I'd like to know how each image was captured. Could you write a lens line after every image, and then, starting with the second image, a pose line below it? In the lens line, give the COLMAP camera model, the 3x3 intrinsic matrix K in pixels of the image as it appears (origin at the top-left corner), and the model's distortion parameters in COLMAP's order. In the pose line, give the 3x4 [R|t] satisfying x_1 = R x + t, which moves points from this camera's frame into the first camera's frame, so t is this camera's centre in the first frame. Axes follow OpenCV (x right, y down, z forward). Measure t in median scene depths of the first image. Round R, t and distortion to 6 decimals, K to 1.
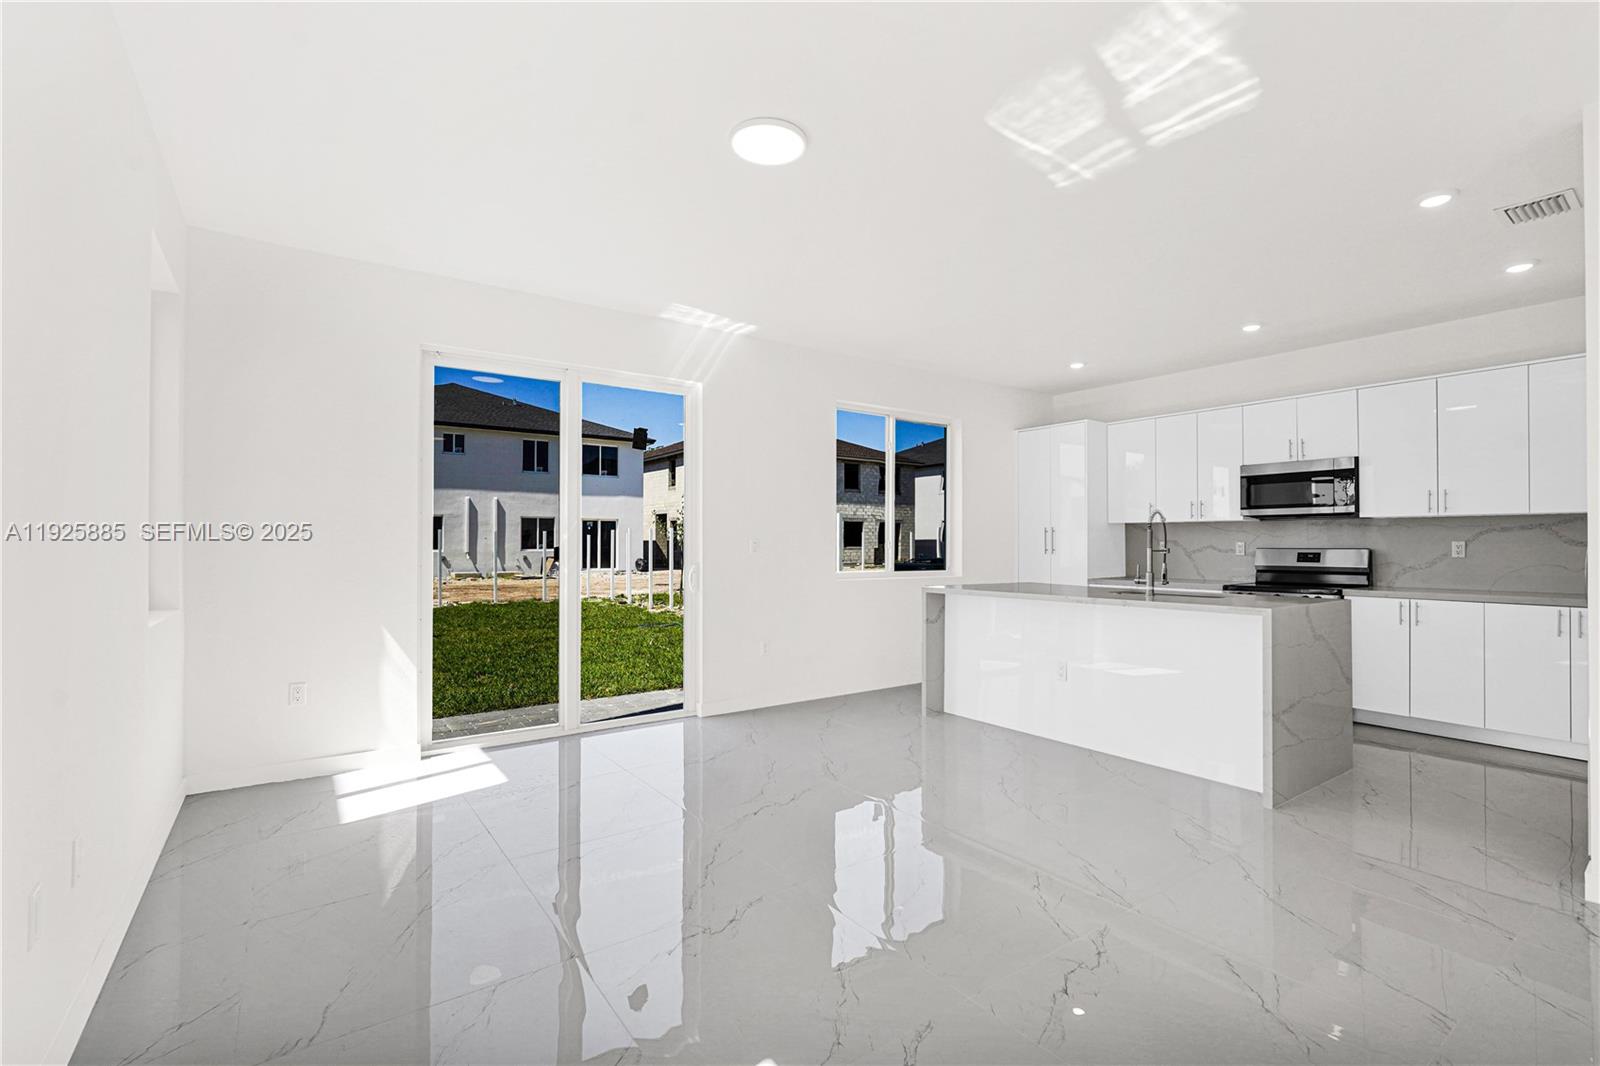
lens RADIAL K [[716.1, 0, 808.5], [0, 716.1, 535.9], [0, 0, 1]] dist [-0.000912, -0.000146]
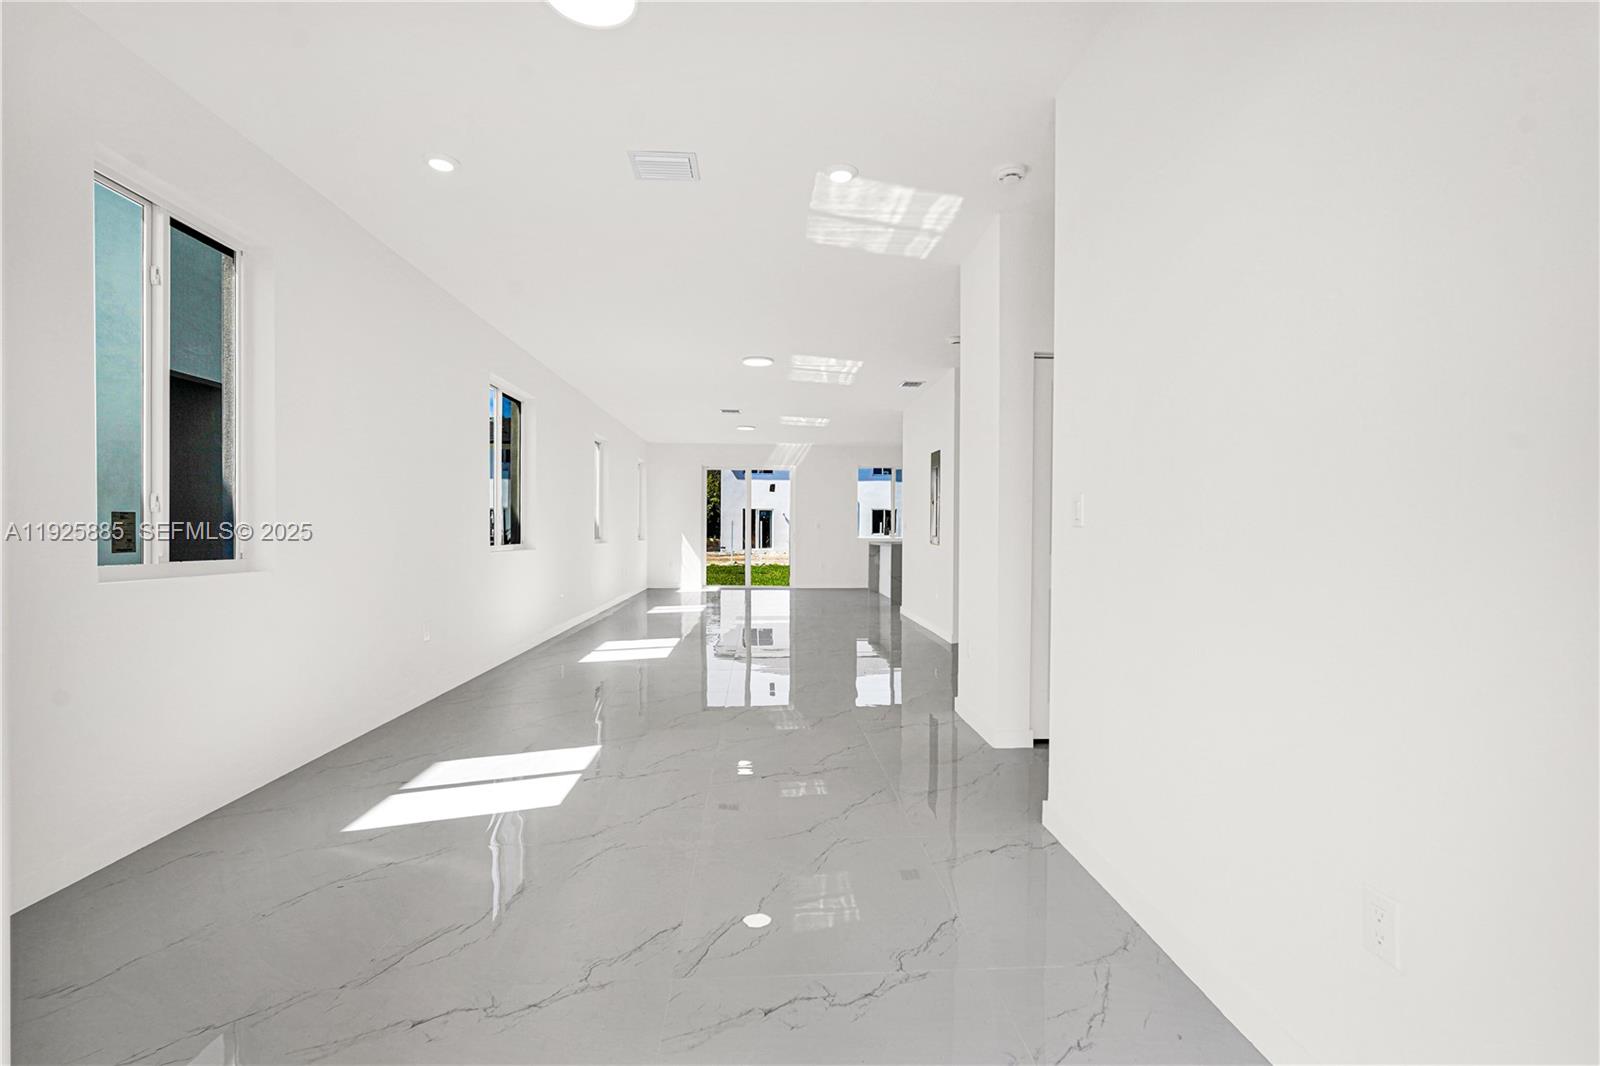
lens RADIAL K [[718.6, 0, 798.7], [0, 718.6, 537.9], [0, 0, 1]] dist [-0.020324, 0.011323]
pose [[0.837830, 0.009998, -0.545839, 1.232825], [0.000877, 0.999806, 0.019659, 0.006895], [0.545930, -0.016950, 0.837659, -1.158632]]
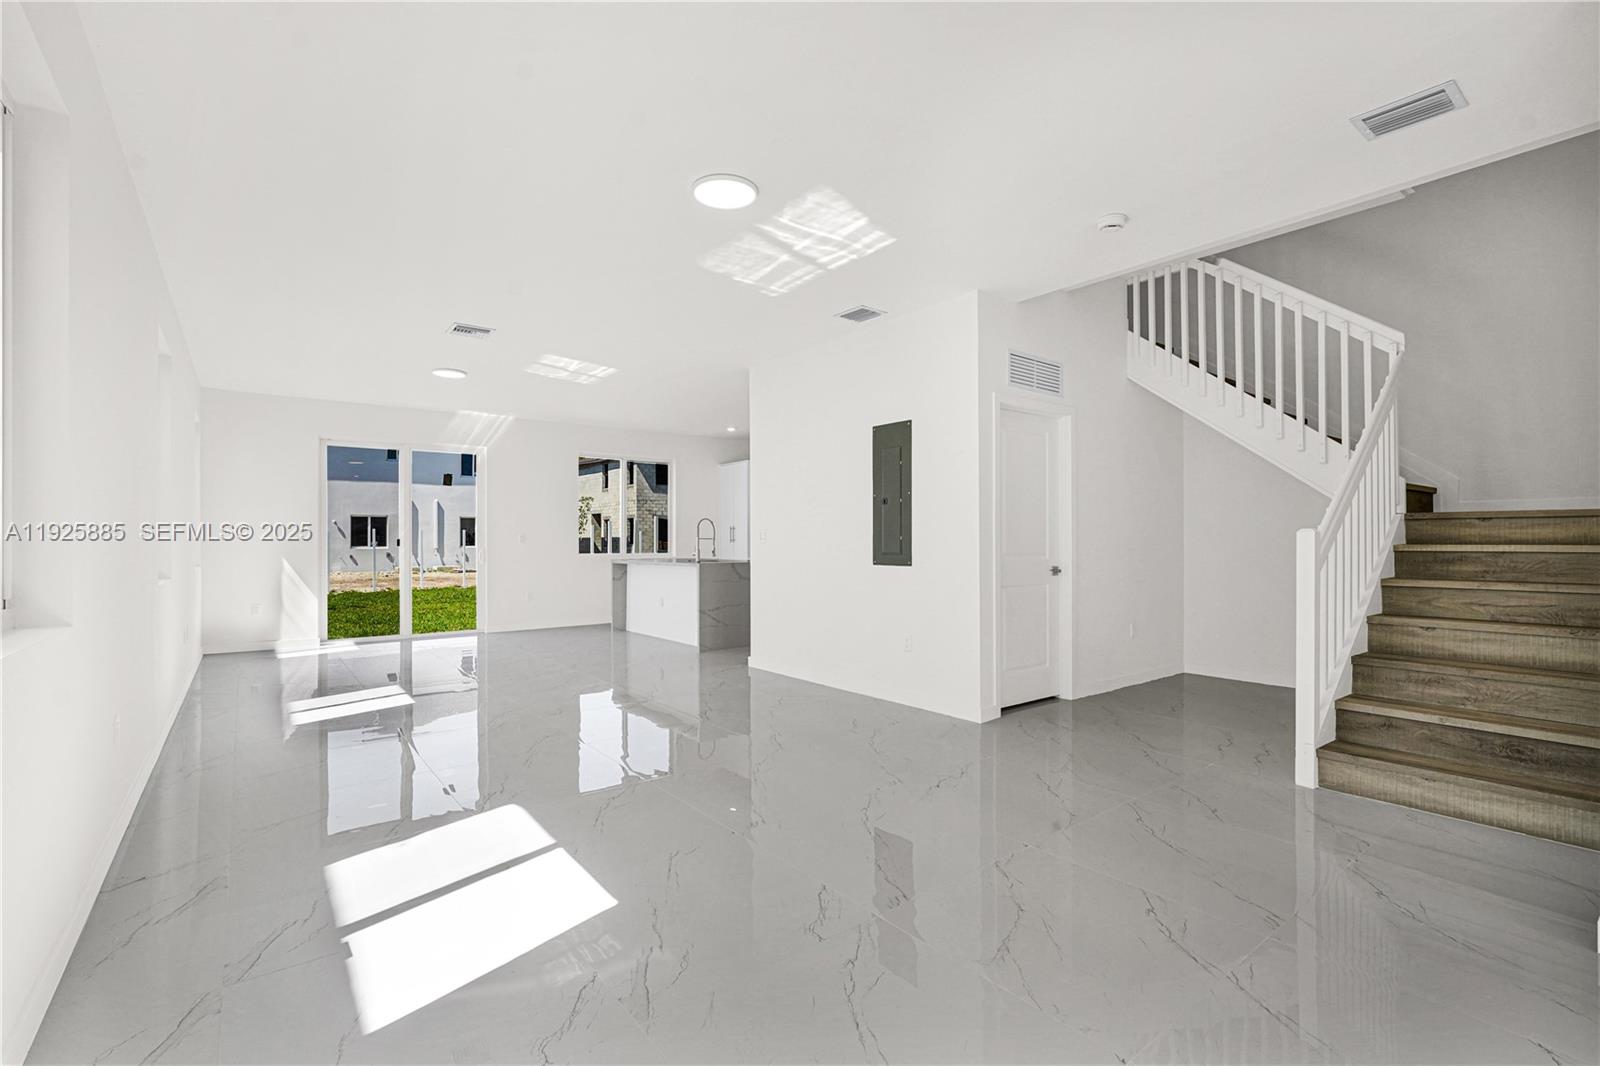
lens RADIAL K [[719.2, 0, 800.0], [0, 719.2, 536.8], [0, 0, 1]] dist [-0.018409, 0.010271]
pose [[0.999554, -0.003849, 0.029629, 0.534553], [0.003712, 0.999982, 0.004671, 0.006262], [-0.029647, -0.004559, 0.999550, -0.739358]]
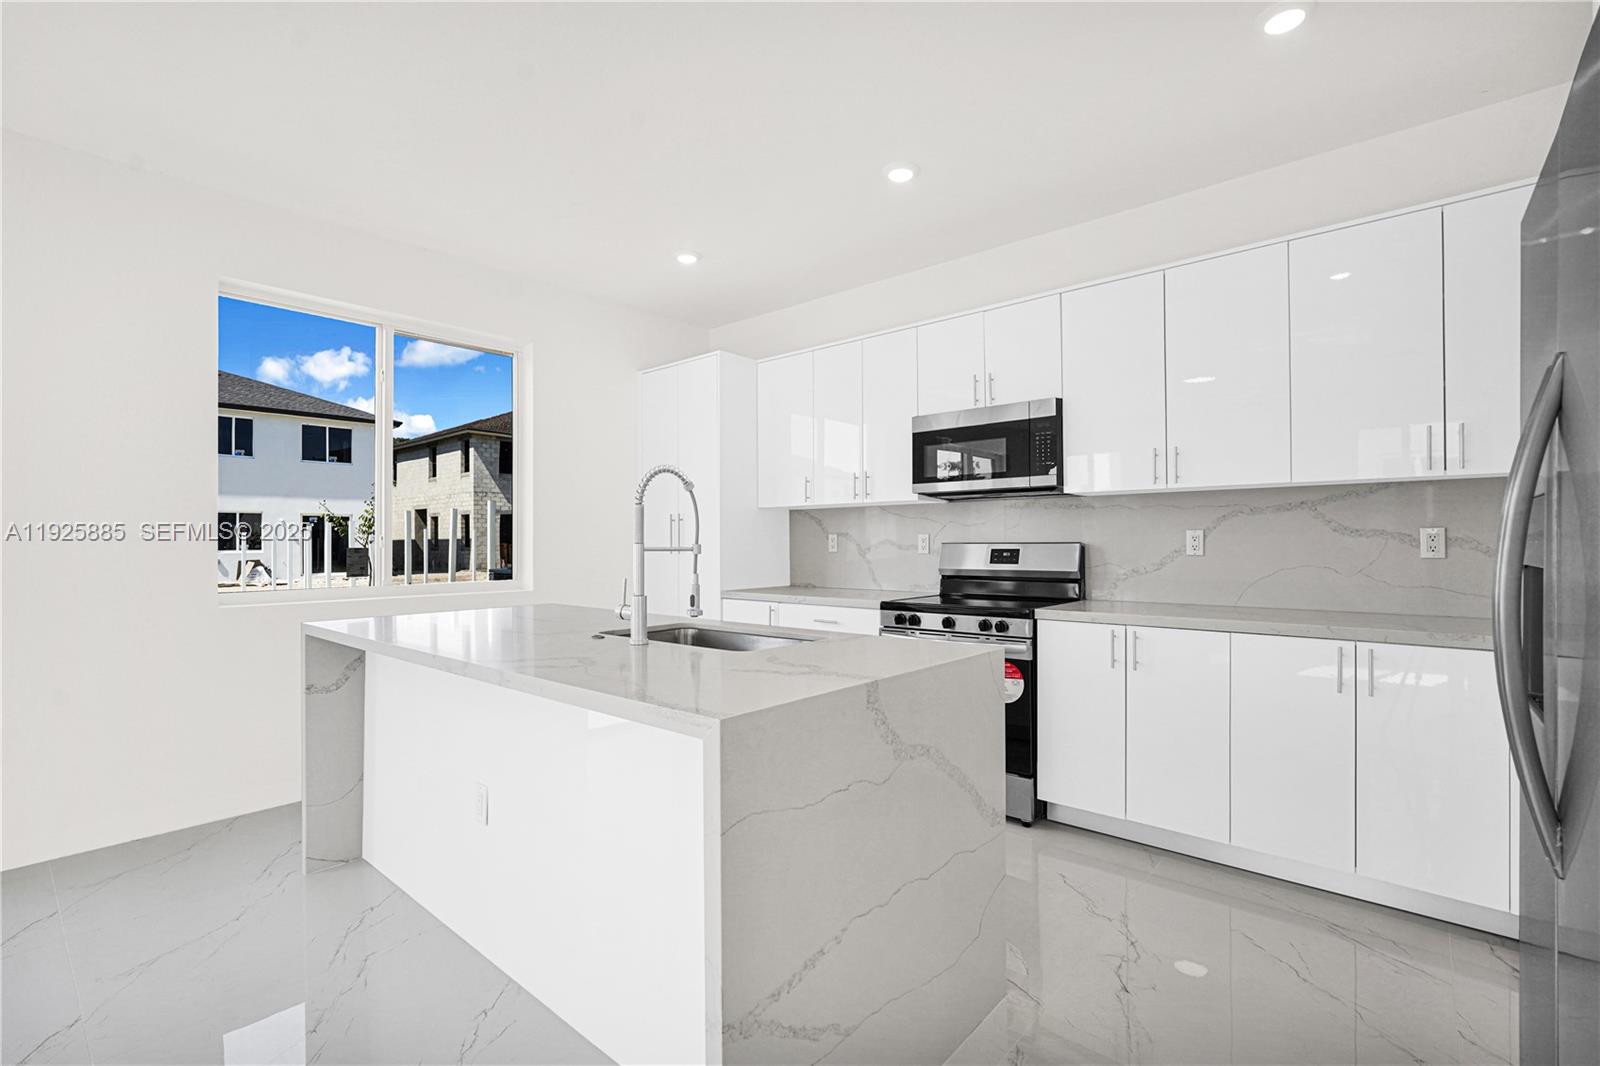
lens RADIAL K [[719.2, 0, 800.0], [0, 719.2, 536.8], [0, 0, 1]] dist [-0.018409, 0.010271]
pose [[0.974619, -0.004319, 0.223829, 0.364271], [0.003508, 0.999986, 0.004020, 0.008614], [-0.223843, -0.003133, 0.974620, 0.393404]]
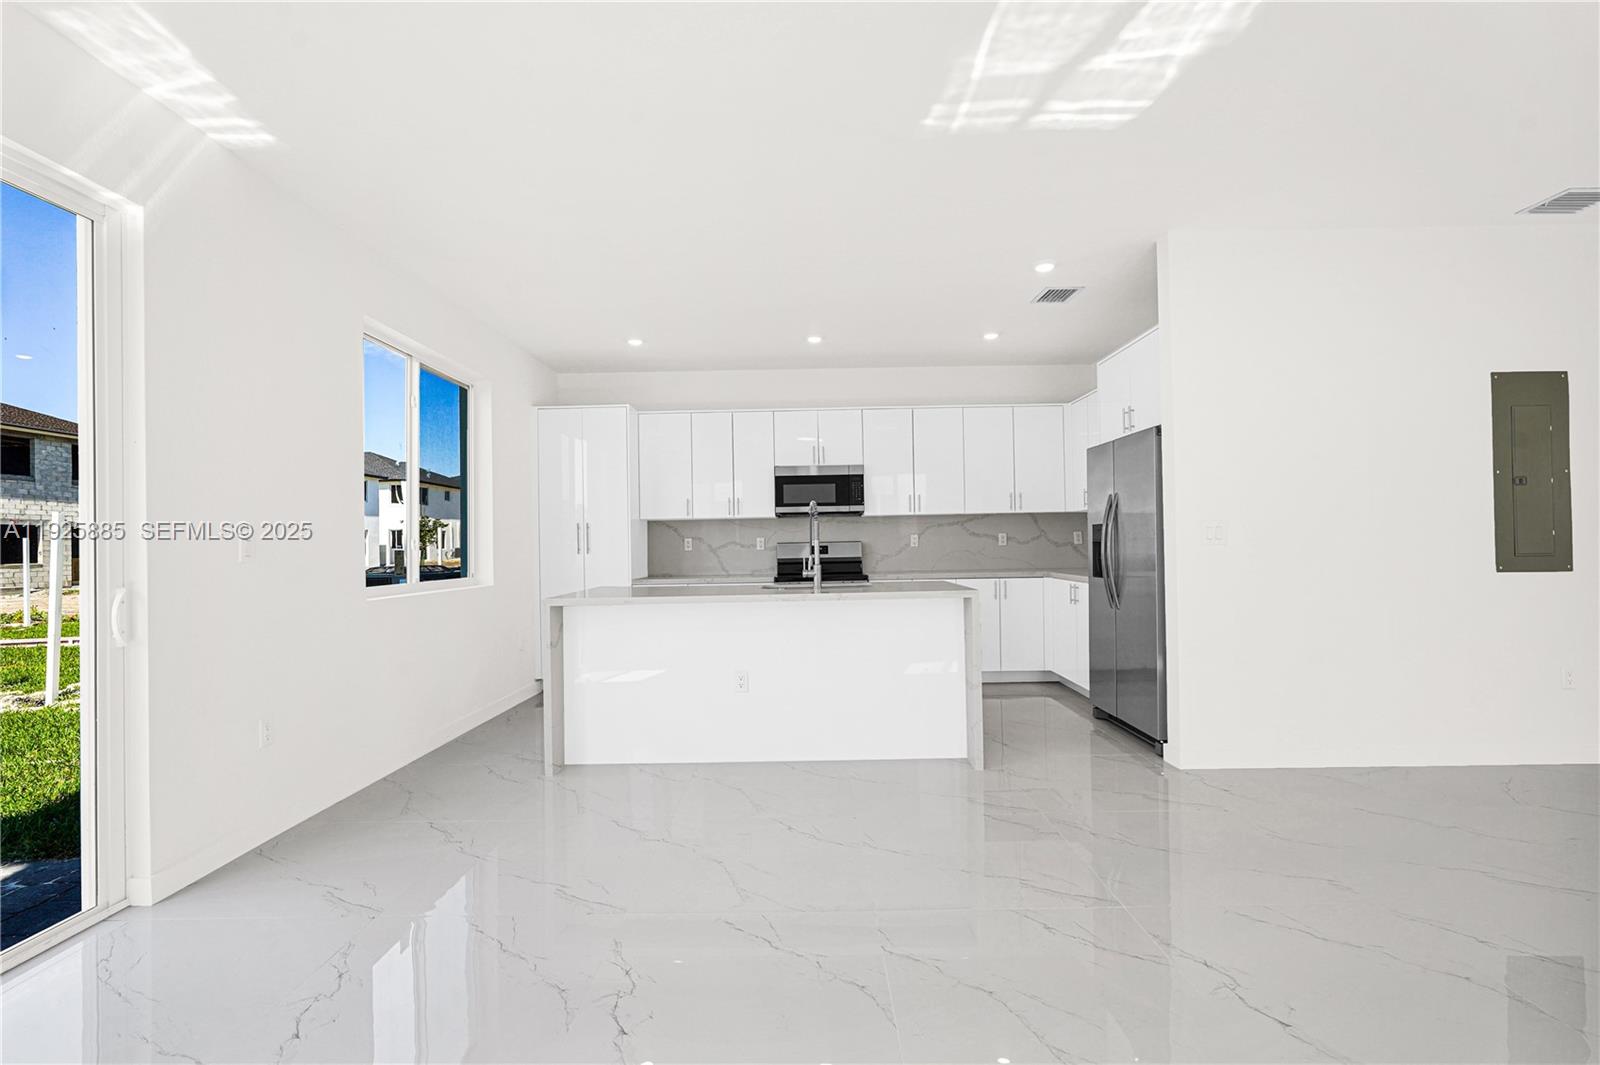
lens RADIAL K [[718.6, 0, 798.7], [0, 718.6, 537.4], [0, 0, 1]] dist [-0.020324, 0.011323]
pose [[0.597234, -0.004394, 0.802055, -0.247443], [0.009684, 0.999952, -0.001734, 0.011589], [-0.802009, 0.008803, 0.597247, 0.334142]]
